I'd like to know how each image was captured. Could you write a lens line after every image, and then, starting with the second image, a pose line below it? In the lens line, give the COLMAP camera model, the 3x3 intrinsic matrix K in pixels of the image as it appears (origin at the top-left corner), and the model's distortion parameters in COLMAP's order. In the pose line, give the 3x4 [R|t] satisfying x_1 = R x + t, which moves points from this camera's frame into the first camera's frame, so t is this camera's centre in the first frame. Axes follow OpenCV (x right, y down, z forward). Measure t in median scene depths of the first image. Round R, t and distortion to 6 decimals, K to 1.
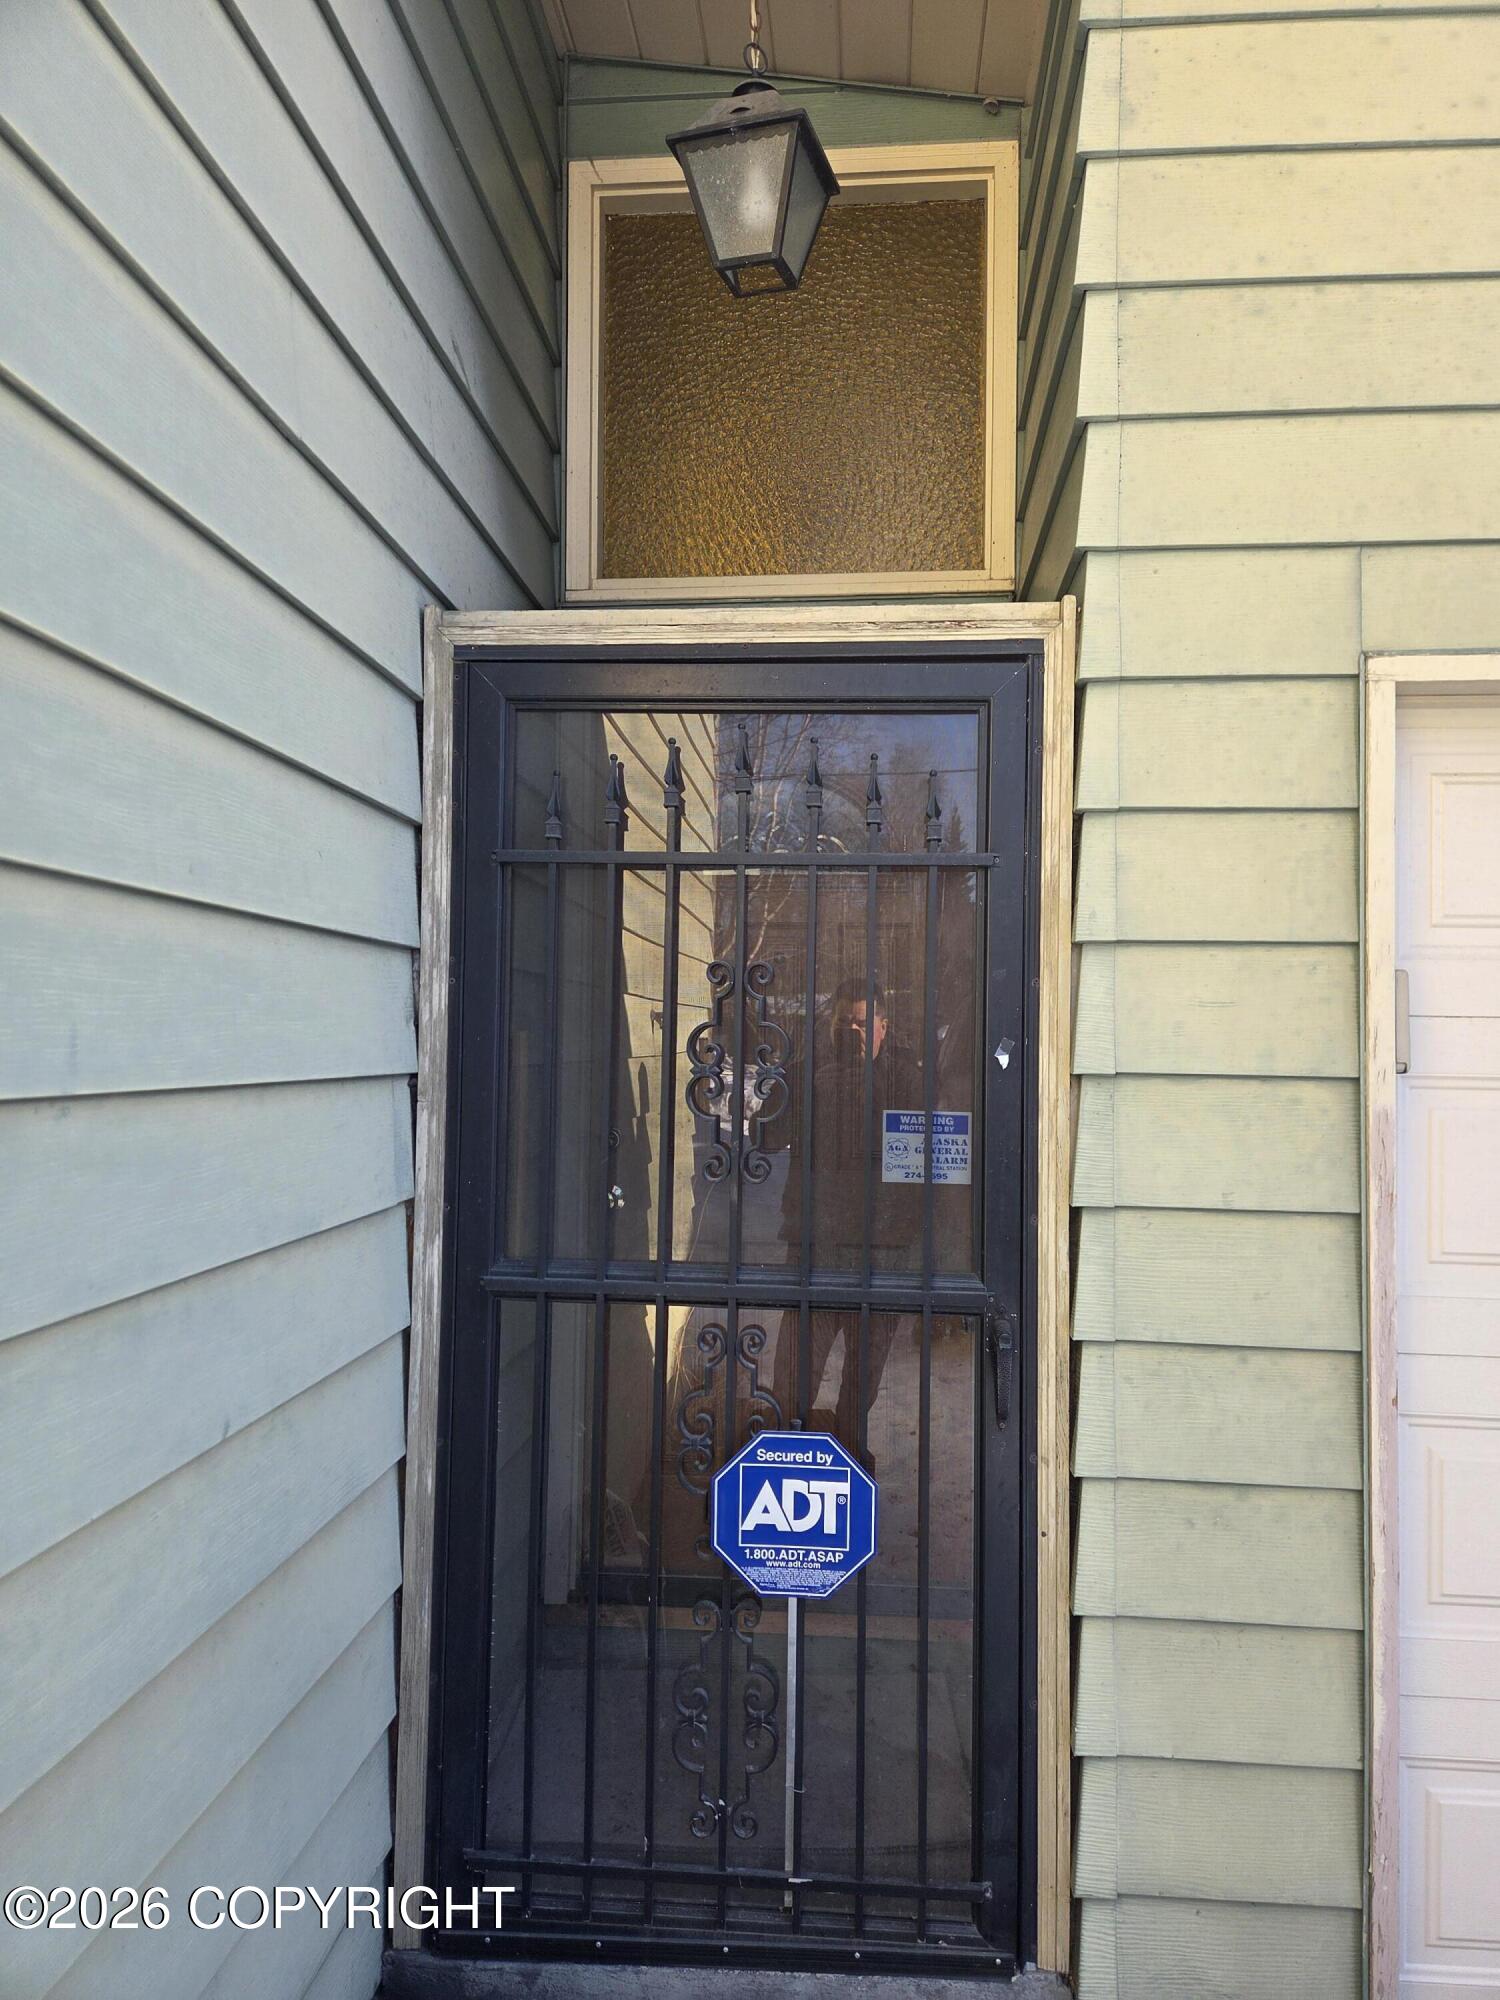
lens RADIAL K [[1287.4, 0, 751.6], [0, 1287.4, 1001.7], [0, 0, 1]] dist [0.030051, -0.030138]
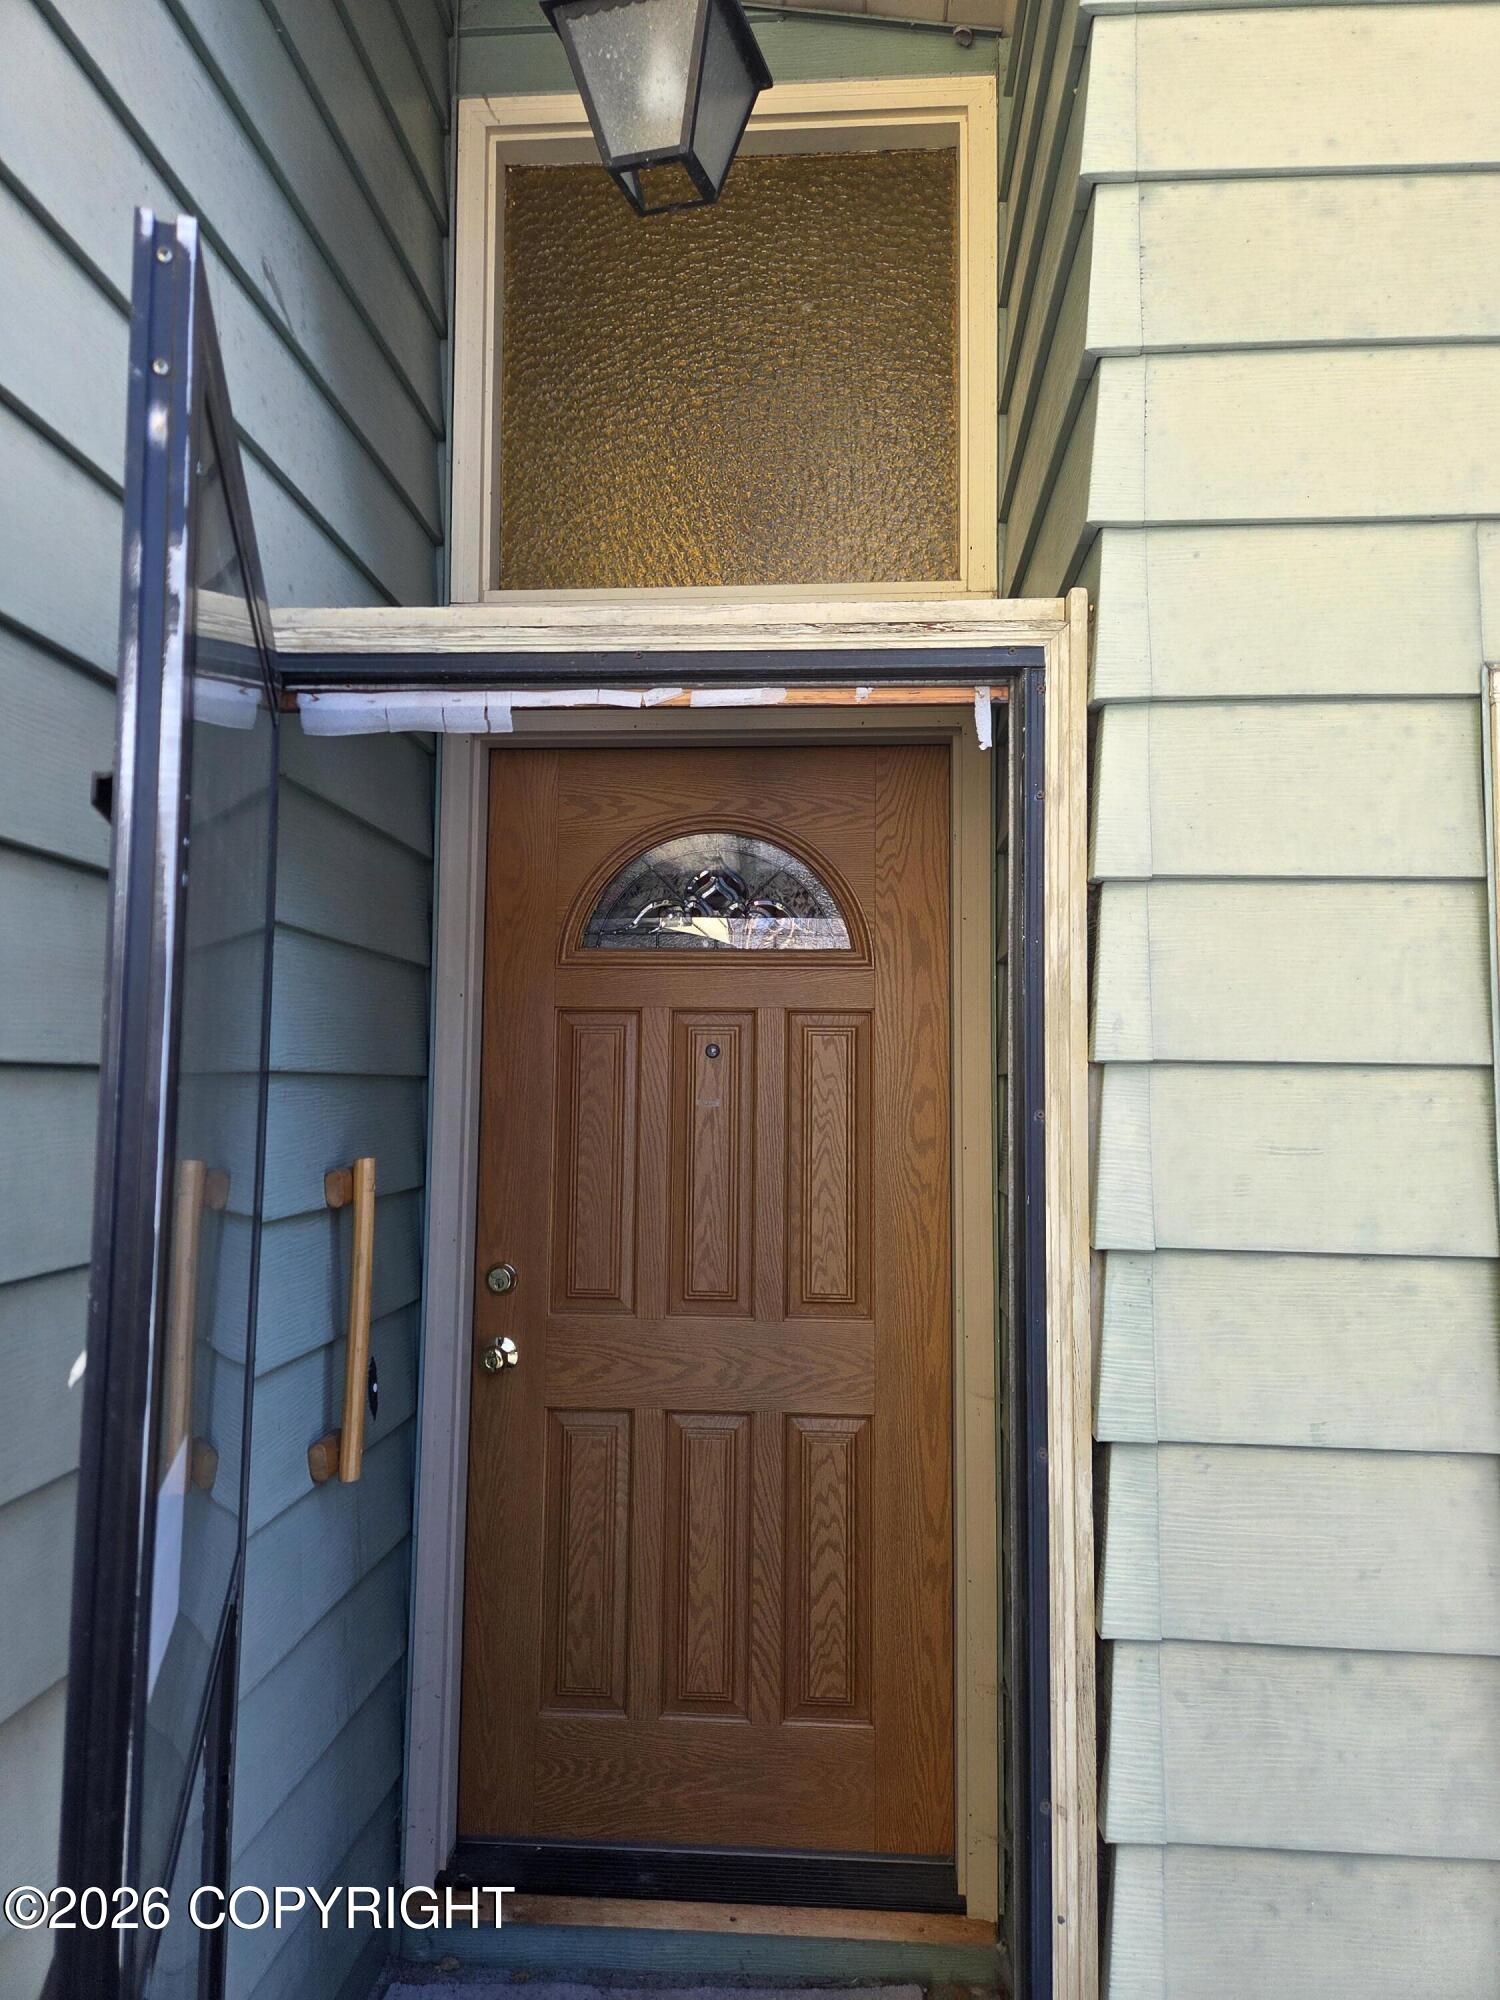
lens RADIAL K [[1287.4, 0, 744.1], [0, 1287.4, 987.3], [0, 0, 1]] dist [0.030051, -0.030138]
pose [[0.999905, 0.000270, 0.013782, 0.046429], [0.000405, 0.998799, -0.048998, -0.052354], [-0.013779, 0.048998, 0.998704, 0.283769]]
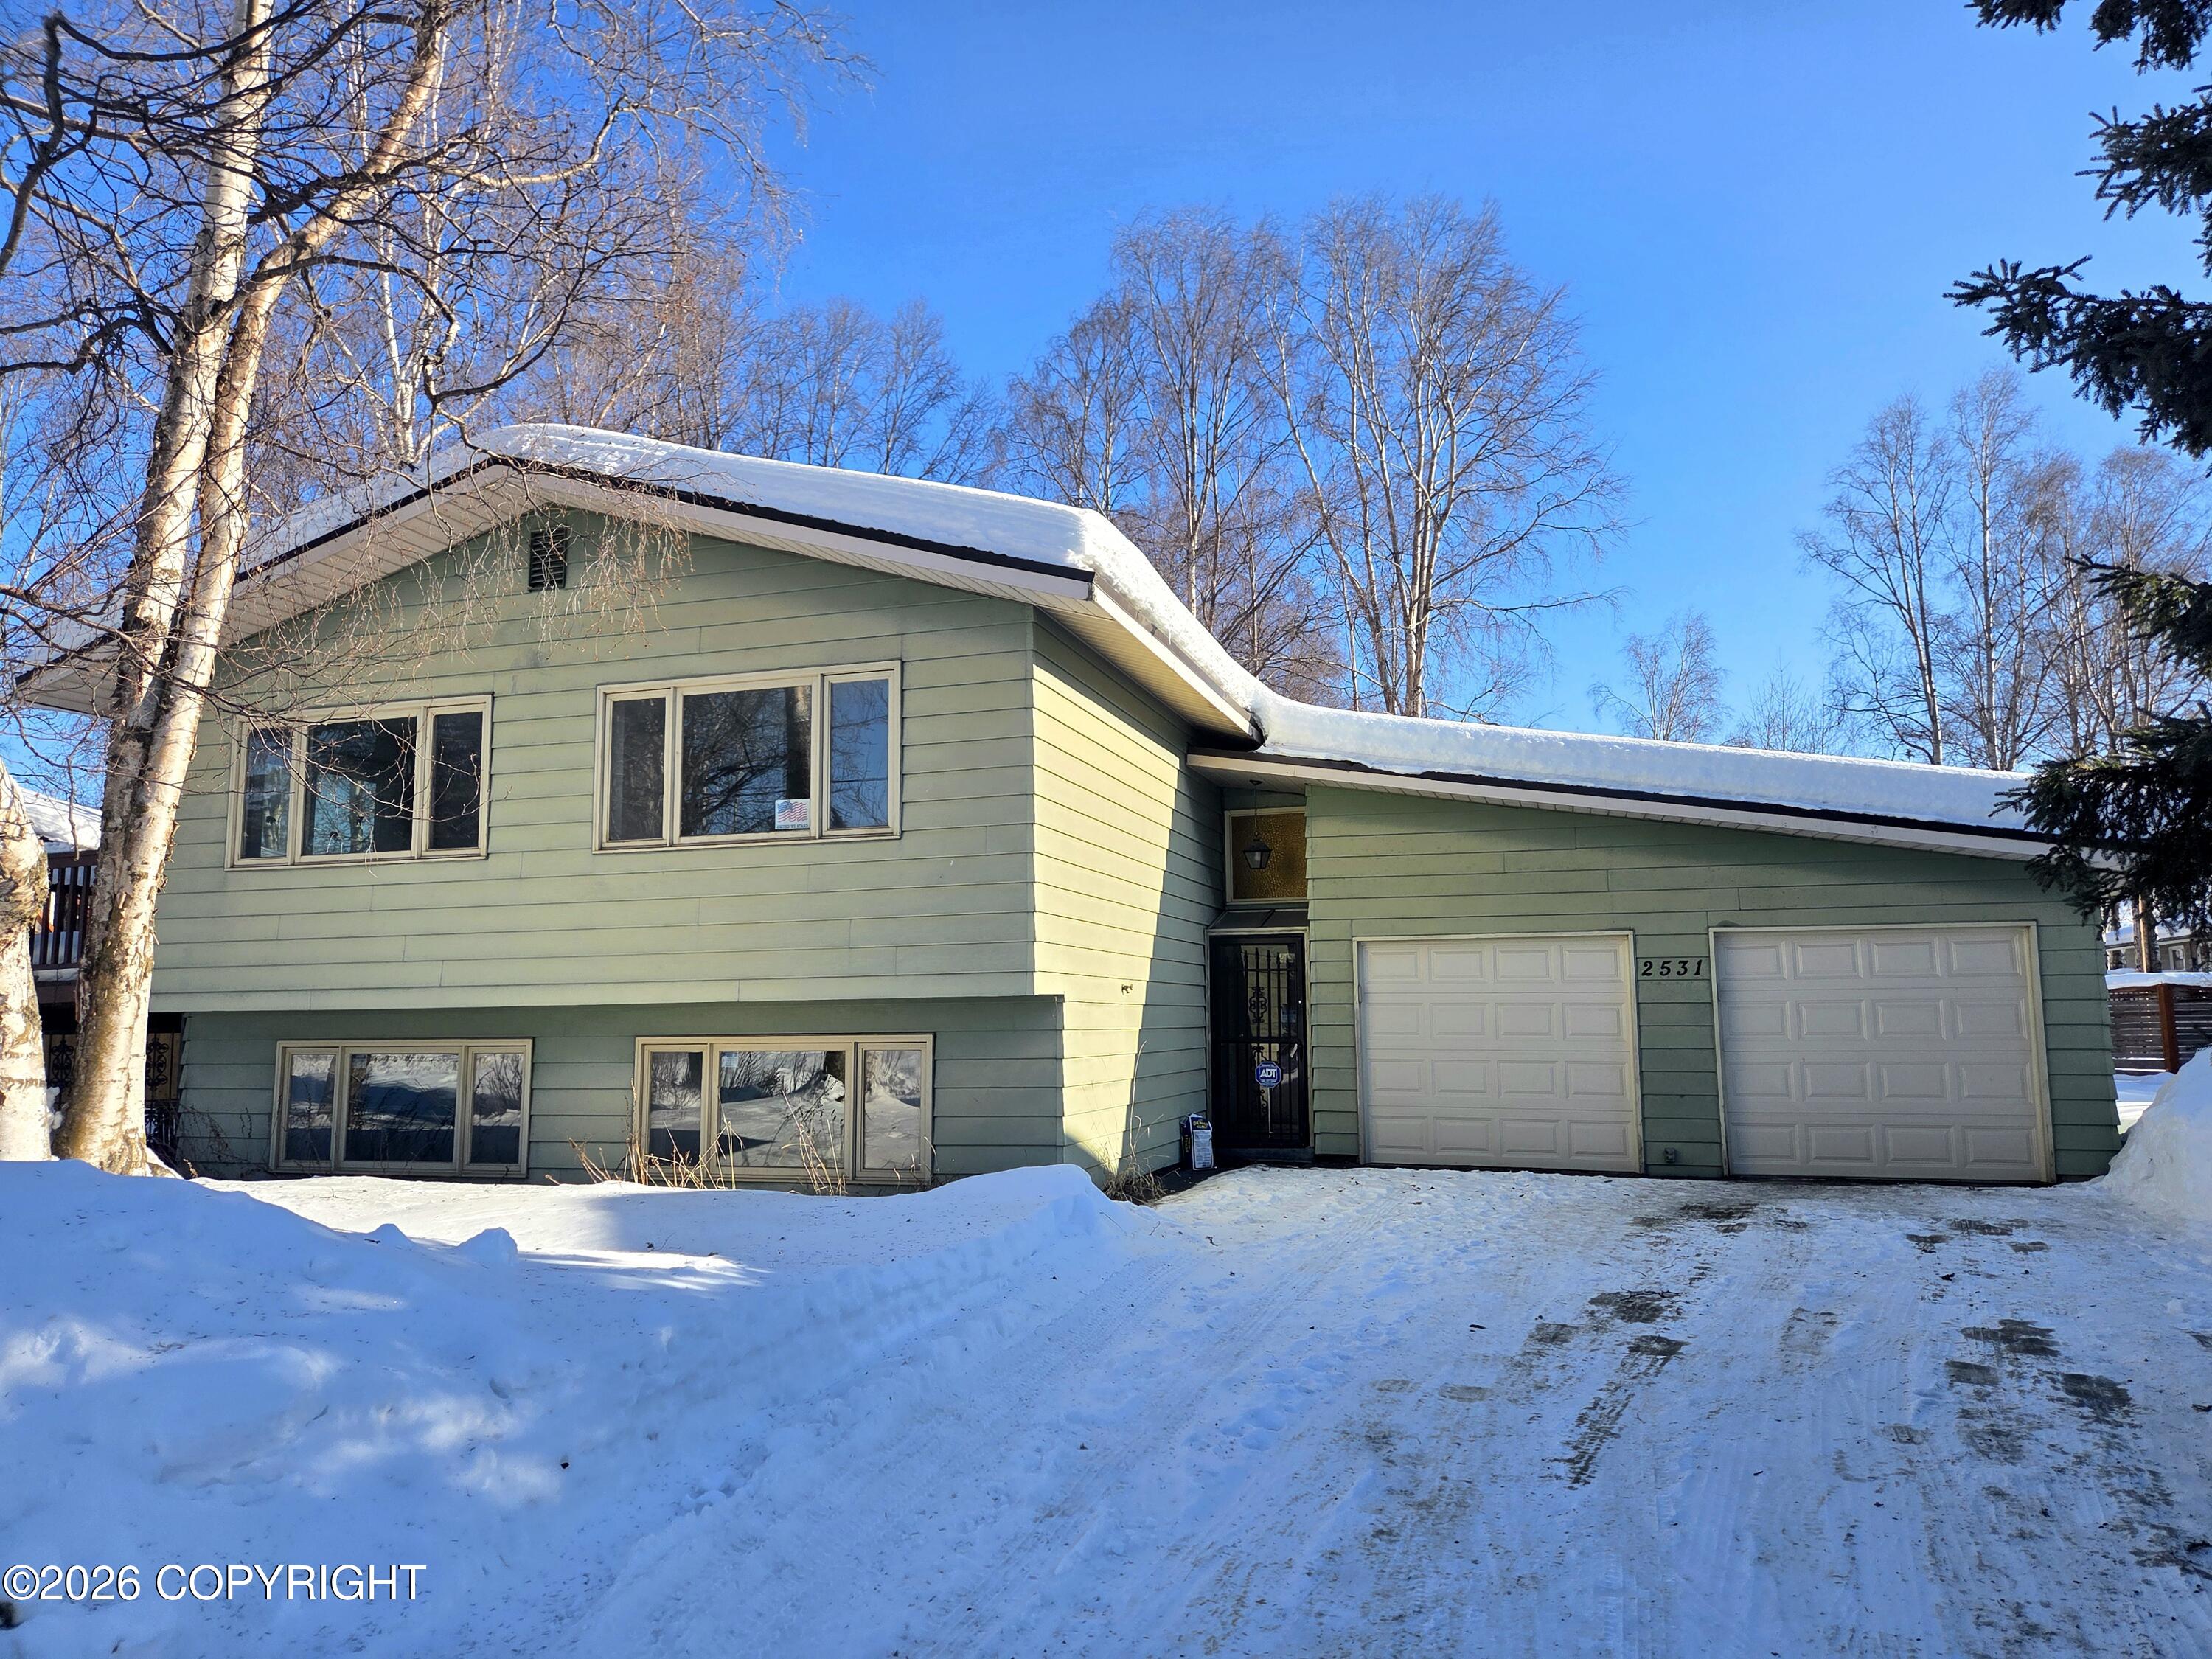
lens RADIAL K [[1423.9, 0, 1107.7], [0, 1423.9, 836.5], [0, 0, 1]] dist [0.030051, -0.030138]
pose [[0.975319, -0.042873, -0.216596, 0.829551], [0.021917, 0.994921, -0.098246, -0.091649], [0.219708, 0.091074, 0.971305, -6.057729]]
